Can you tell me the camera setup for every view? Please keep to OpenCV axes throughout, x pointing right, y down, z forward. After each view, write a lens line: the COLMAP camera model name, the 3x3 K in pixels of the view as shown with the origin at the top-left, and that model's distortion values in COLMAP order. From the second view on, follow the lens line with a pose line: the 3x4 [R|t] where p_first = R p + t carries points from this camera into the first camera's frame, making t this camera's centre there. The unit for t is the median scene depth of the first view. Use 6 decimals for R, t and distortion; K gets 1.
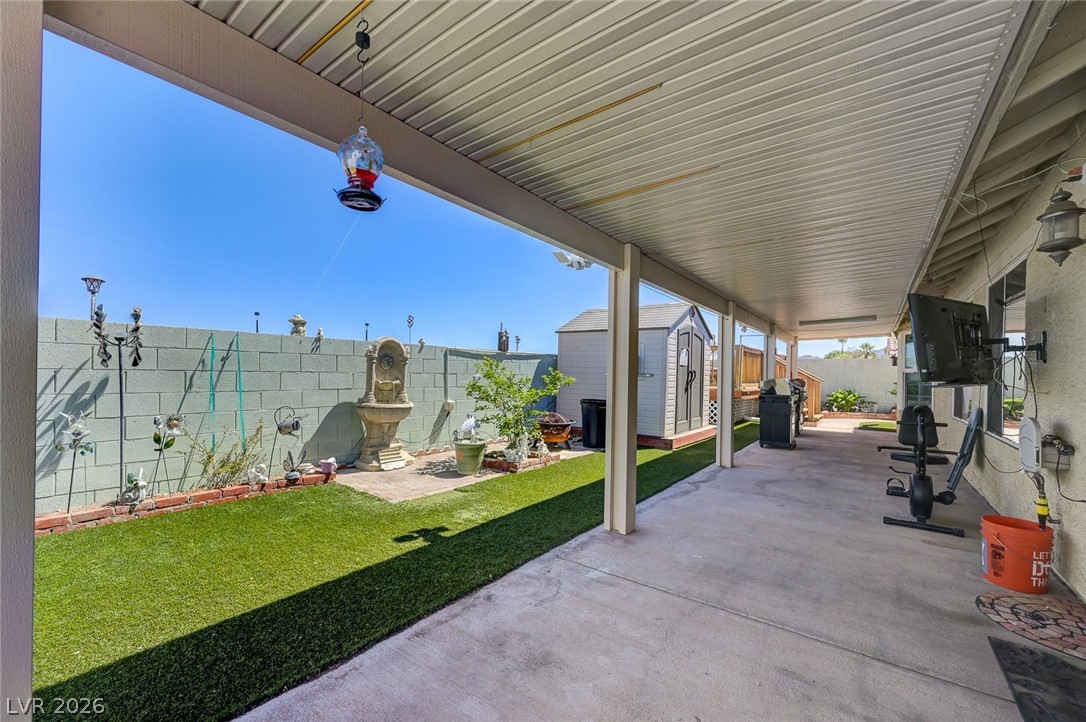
lens RADIAL K [[436.8, 0, 555.8], [0, 436.8, 383.1], [0, 0, 1]] dist [-0.003621, -0.000329]
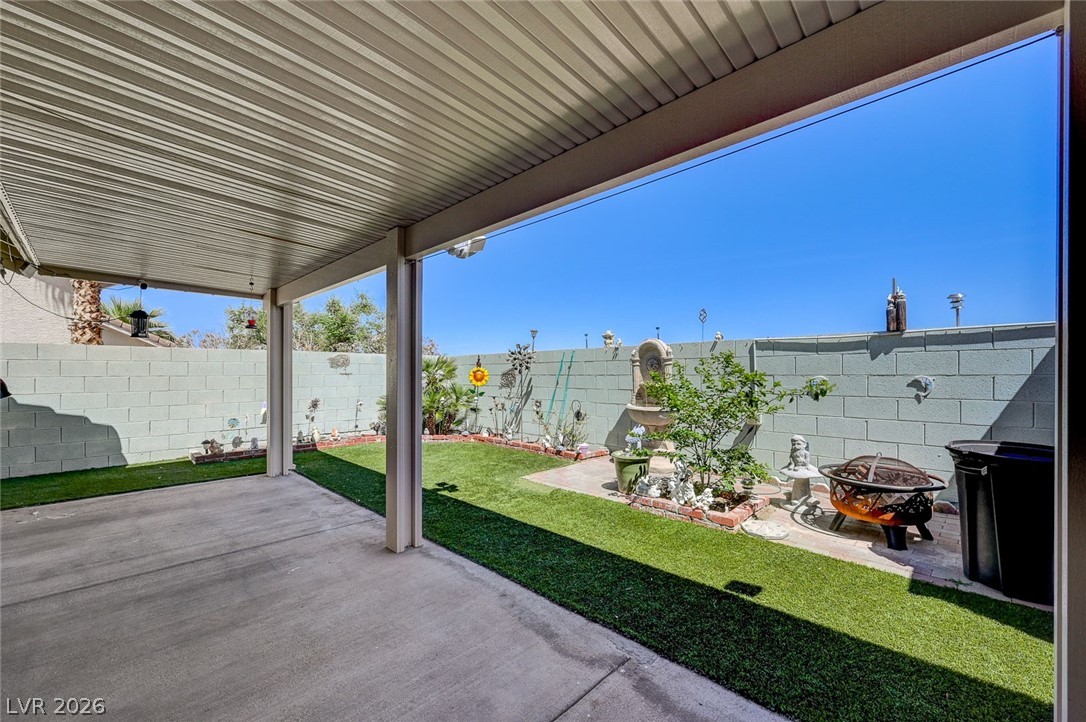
lens RADIAL K [[436.8, 0, 541.2], [0, 436.8, 369.8], [0, 0, 1]] dist [-0.003621, -0.000329]
pose [[-0.154599, -0.014813, -0.987866, 0.722579], [-0.013965, 0.999820, -0.012807, -0.021640], [0.987879, 0.011816, -0.154779, 1.010378]]
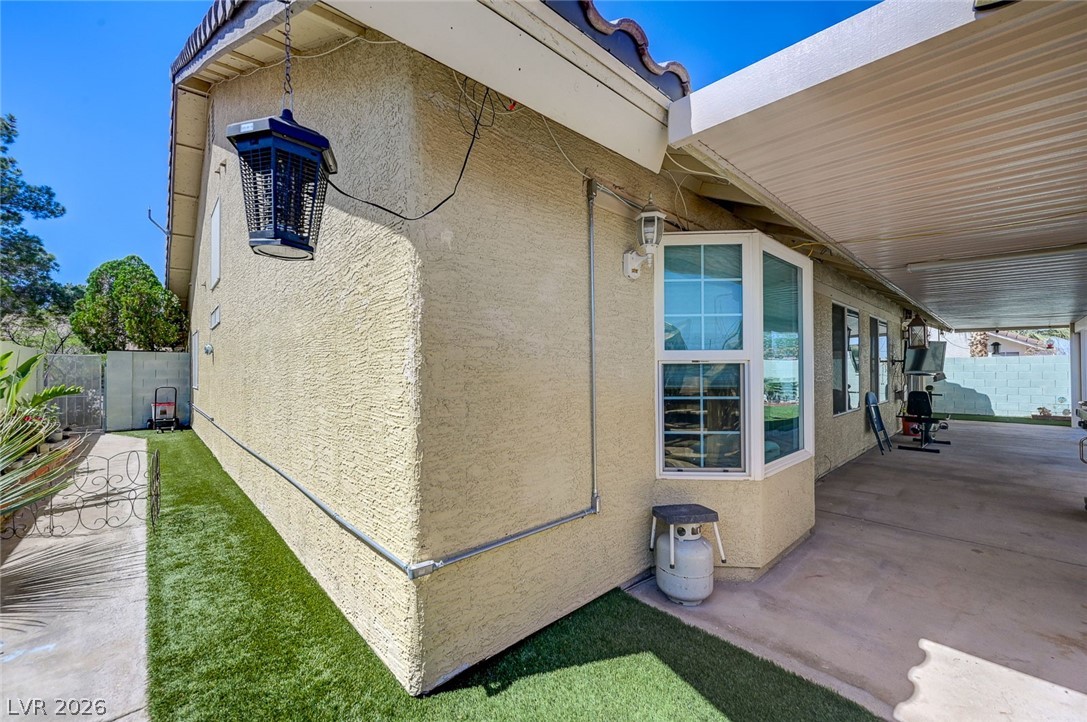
lens RADIAL K [[437.2, 0, 540.1], [0, 437.2, 365.7], [0, 0, 1]] dist [-0.003621, -0.000329]
pose [[-0.980408, -0.006398, 0.196874, 1.410206], [-0.005403, 0.999970, 0.005591, -0.030734], [-0.196903, 0.004418, -0.980413, 2.089409]]
